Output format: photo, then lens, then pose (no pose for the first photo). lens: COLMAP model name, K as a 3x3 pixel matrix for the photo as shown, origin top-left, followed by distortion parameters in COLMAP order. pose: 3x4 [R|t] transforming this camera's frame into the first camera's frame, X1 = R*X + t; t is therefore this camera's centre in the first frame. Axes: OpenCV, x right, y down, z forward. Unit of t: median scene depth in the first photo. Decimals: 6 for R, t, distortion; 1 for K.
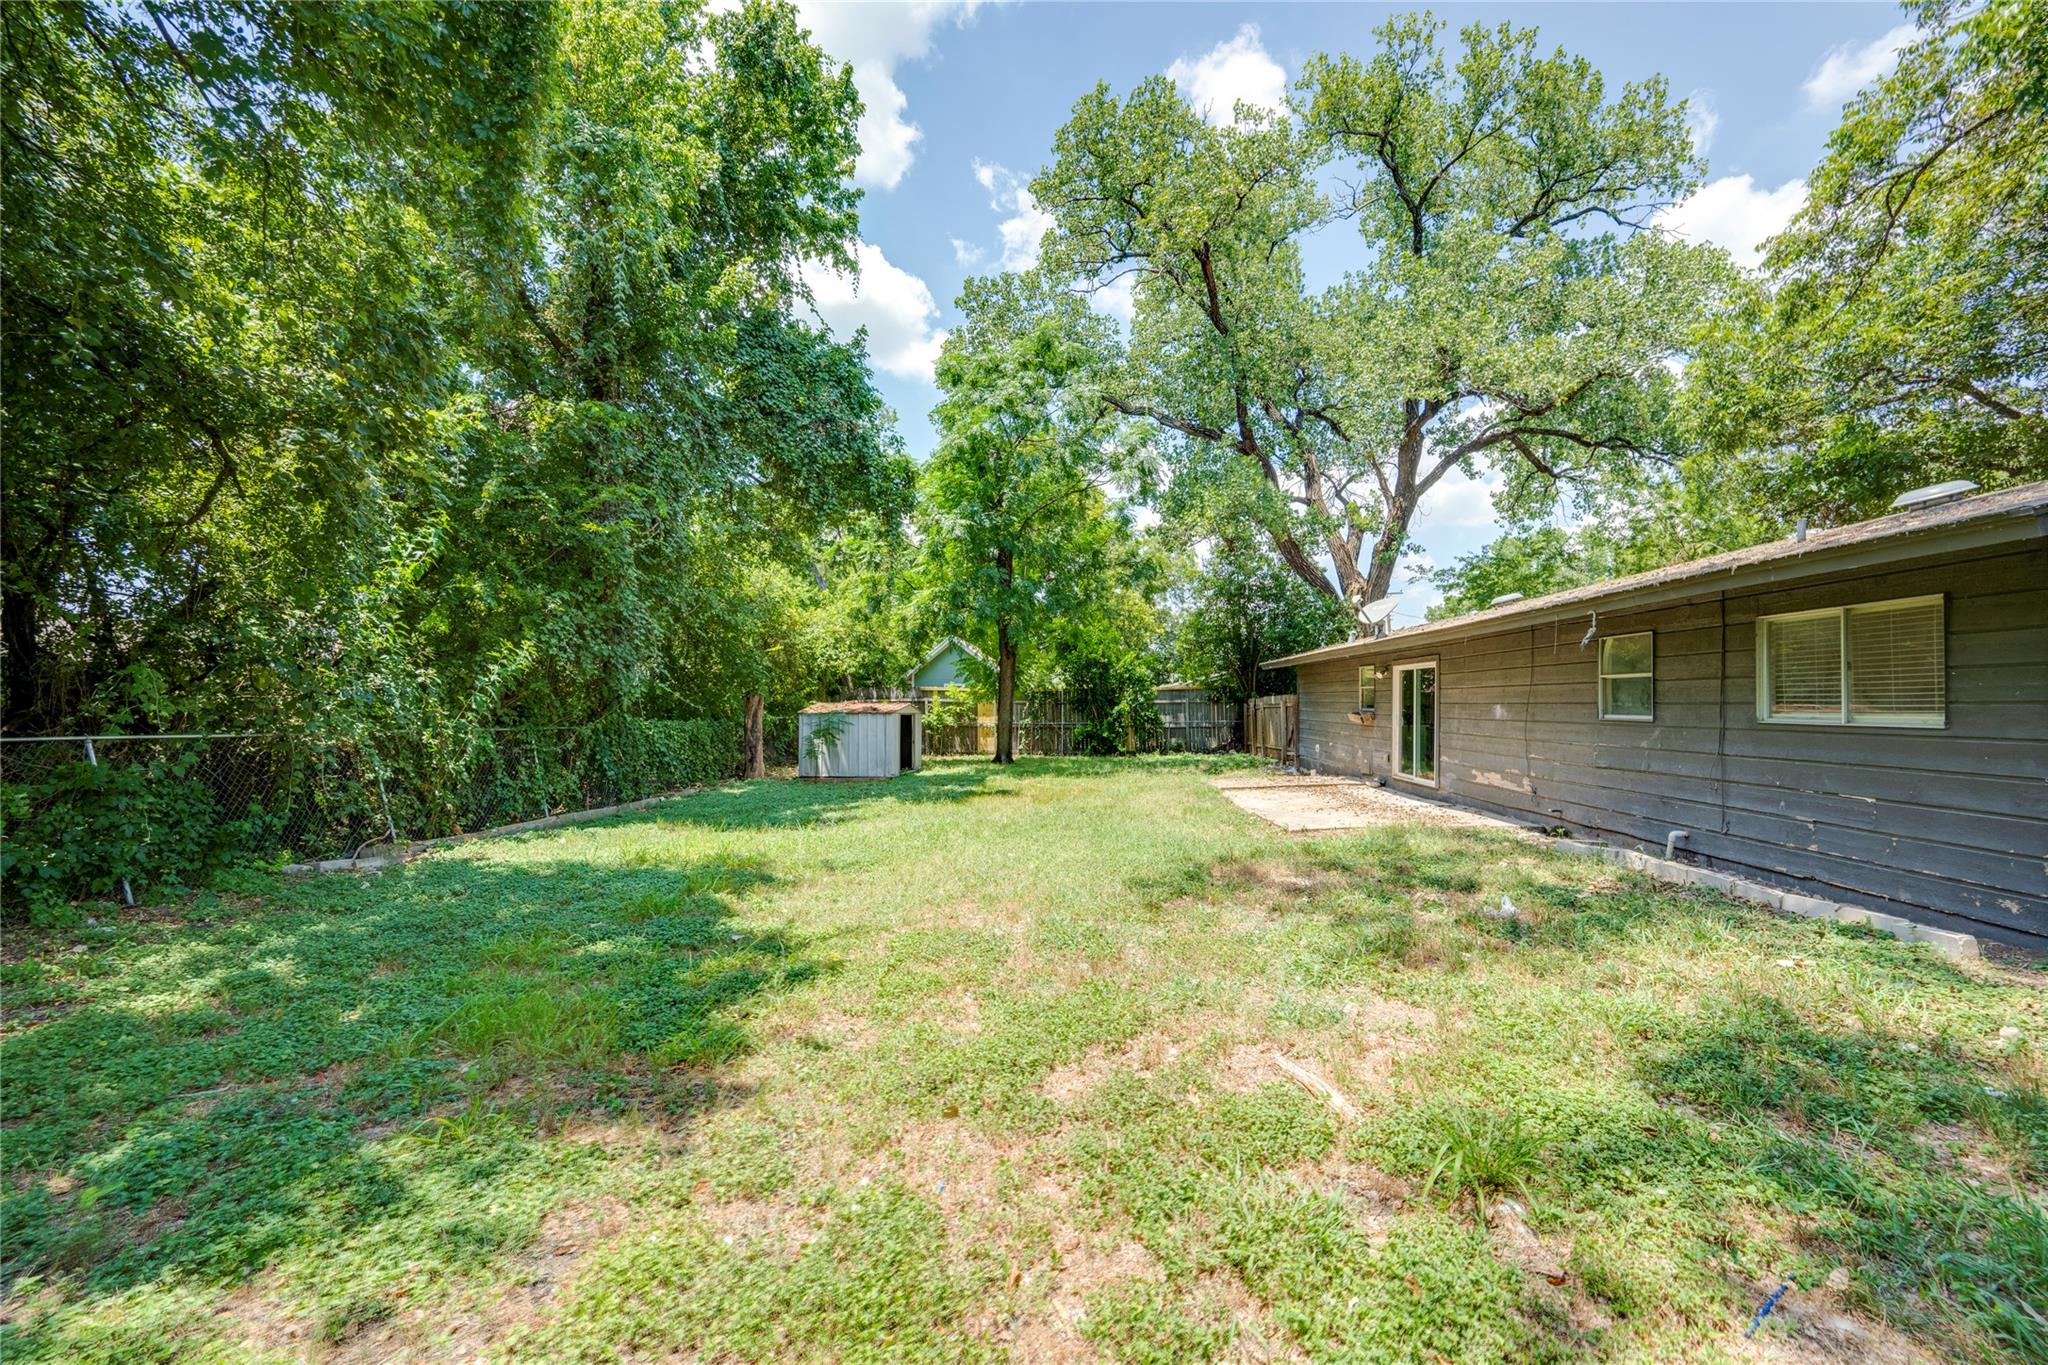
lens RADIAL K [[801.3, 0, 1030.8], [0, 801.3, 698.2], [0, 0, 1]] dist [-0.000833, 0.000064]
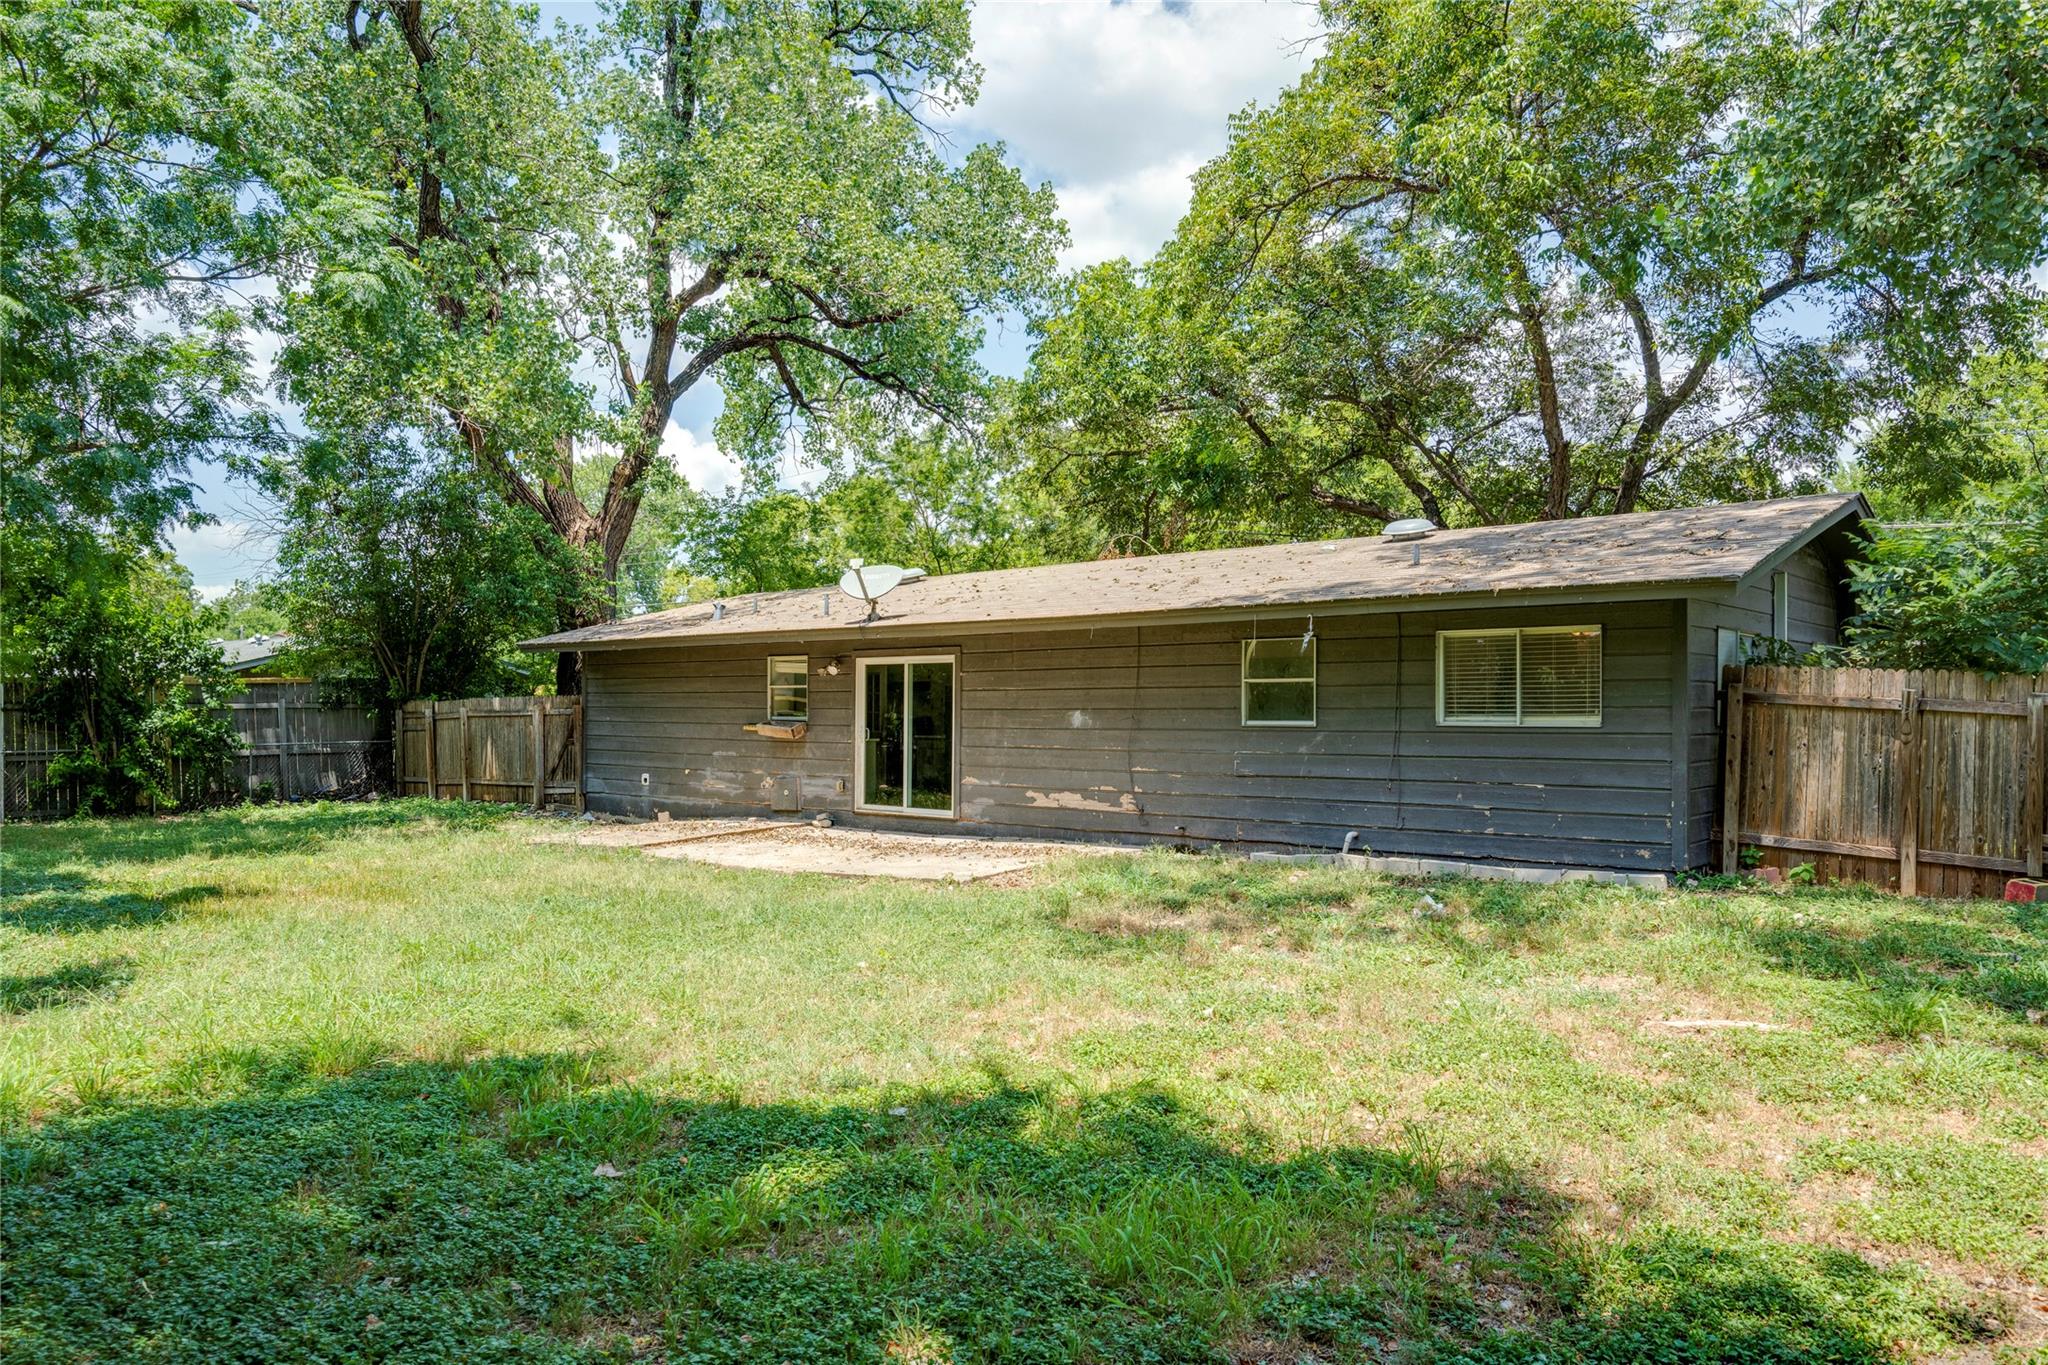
lens RADIAL K [[1349.6, 0, 1024.0], [0, 1349.6, 682.5], [0, 0, 1]] dist [-0.001477, 0.000322]
pose [[0.616919, 0.016035, 0.786864, -0.410185], [-0.004648, 0.999849, -0.016731, 0.001839], [-0.787013, 0.006664, 0.616900, 0.125976]]
